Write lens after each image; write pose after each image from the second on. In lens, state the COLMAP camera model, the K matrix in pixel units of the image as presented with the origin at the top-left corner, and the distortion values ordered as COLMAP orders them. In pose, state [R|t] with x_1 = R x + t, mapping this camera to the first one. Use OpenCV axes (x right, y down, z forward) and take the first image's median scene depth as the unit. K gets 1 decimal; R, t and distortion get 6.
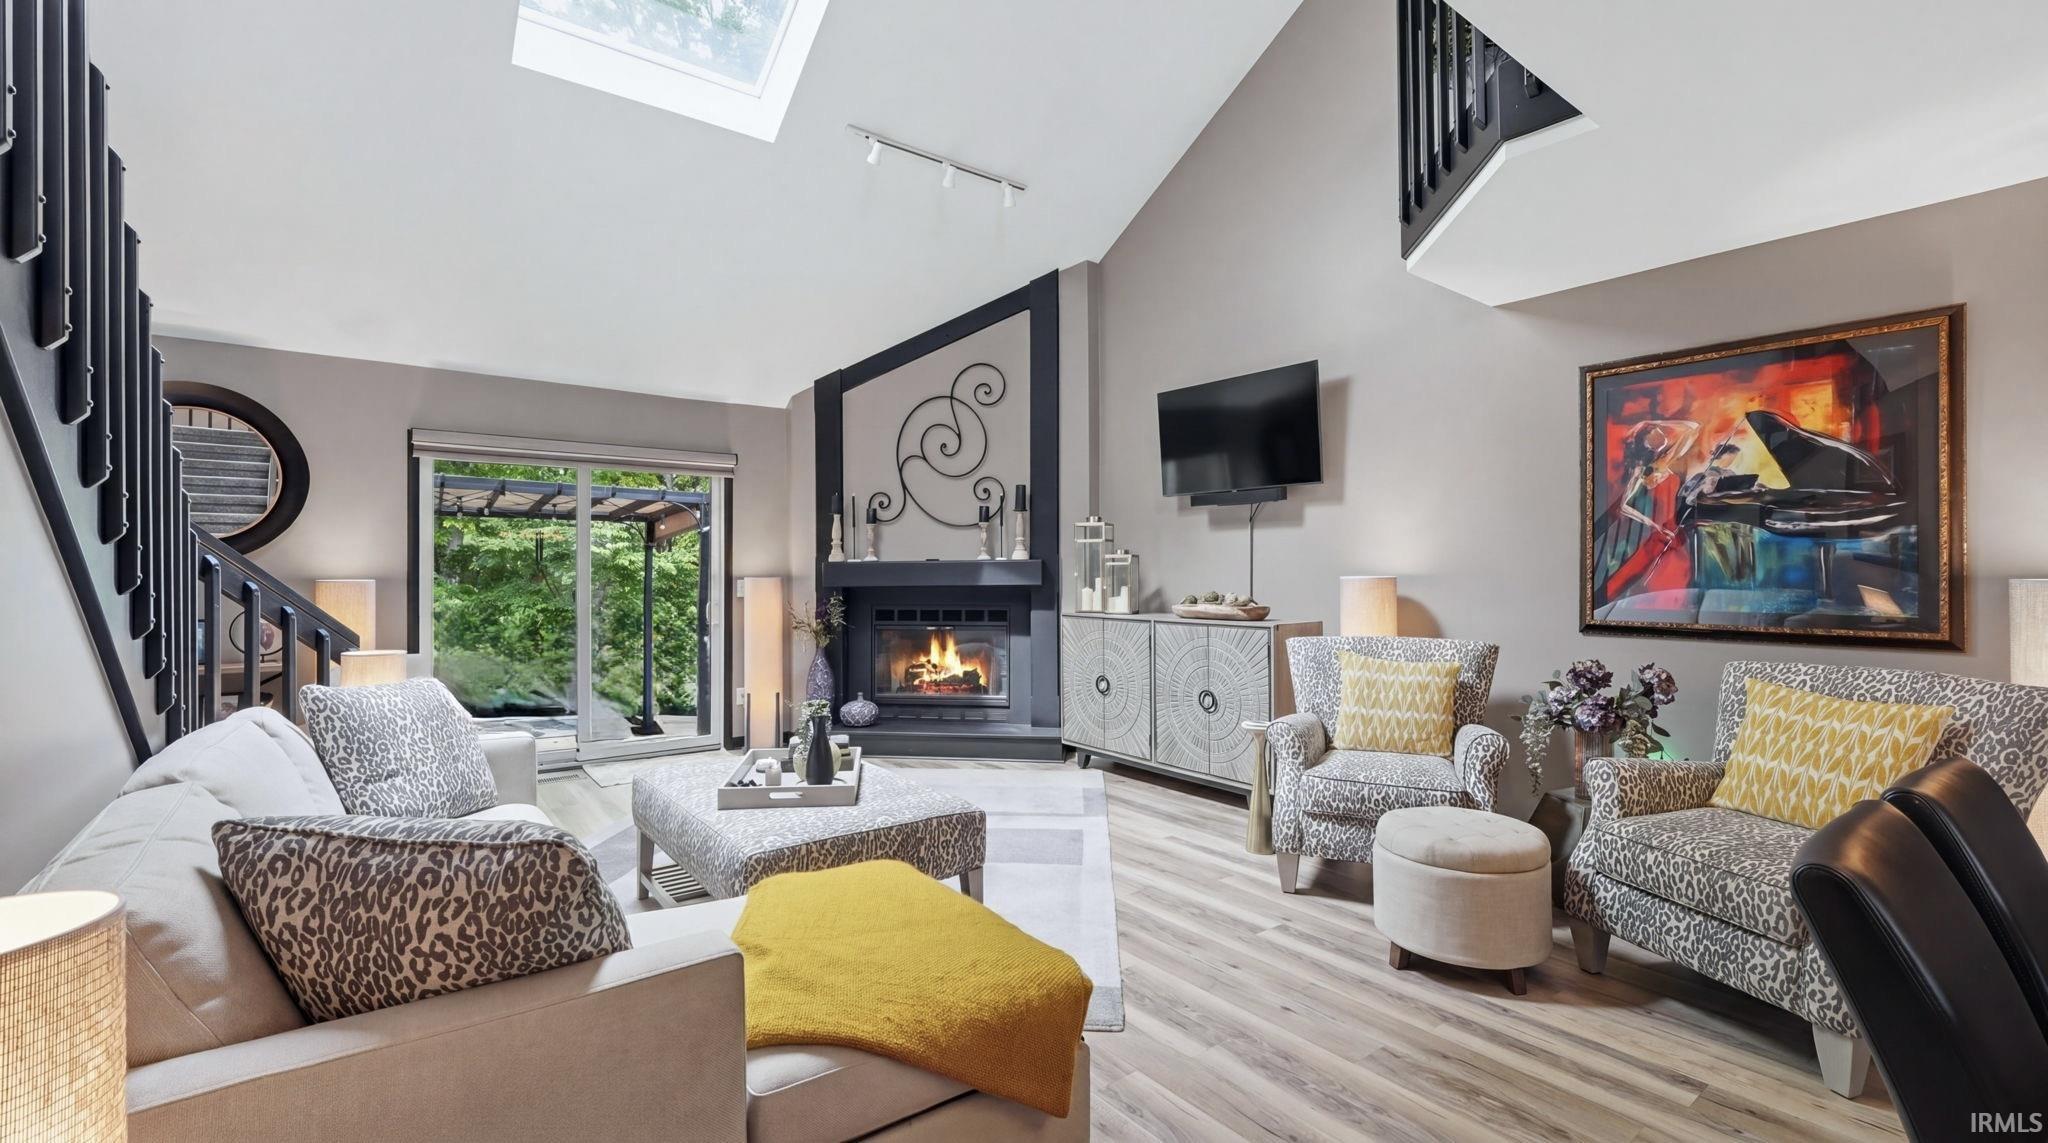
lens RADIAL K [[864.2, 0, 1029.6], [0, 864.2, 569.7], [0, 0, 1]] dist [-0.013193, 0.001010]
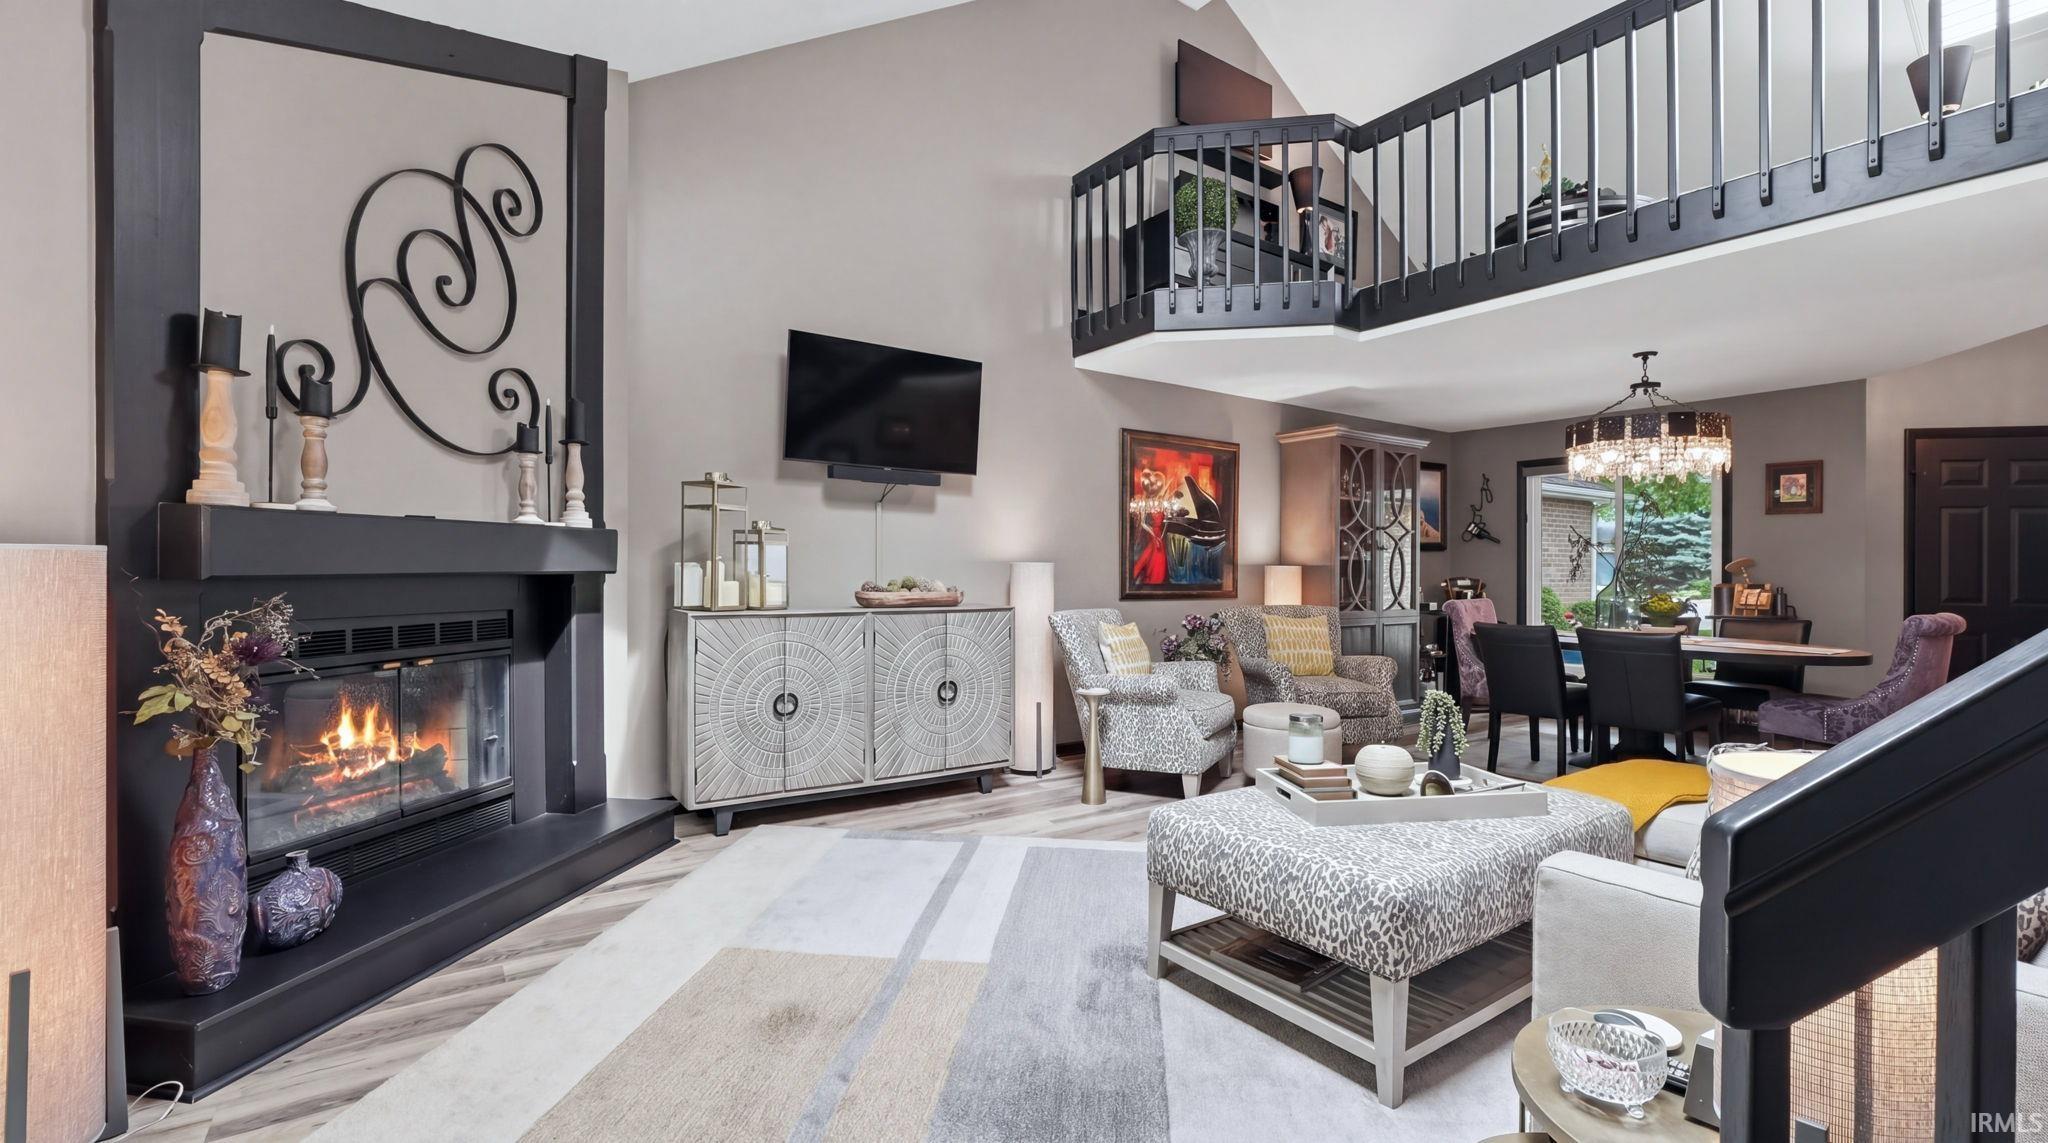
lens RADIAL K [[864.2, 0, 1031.3], [0, 864.2, 580.3], [0, 0, 1]] dist [-0.013193, 0.001010]
pose [[0.056841, -0.011757, 0.998314, -0.567416], [-0.014145, 0.999821, 0.012580, 0.012188], [-0.998283, -0.014837, 0.056665, 0.660636]]
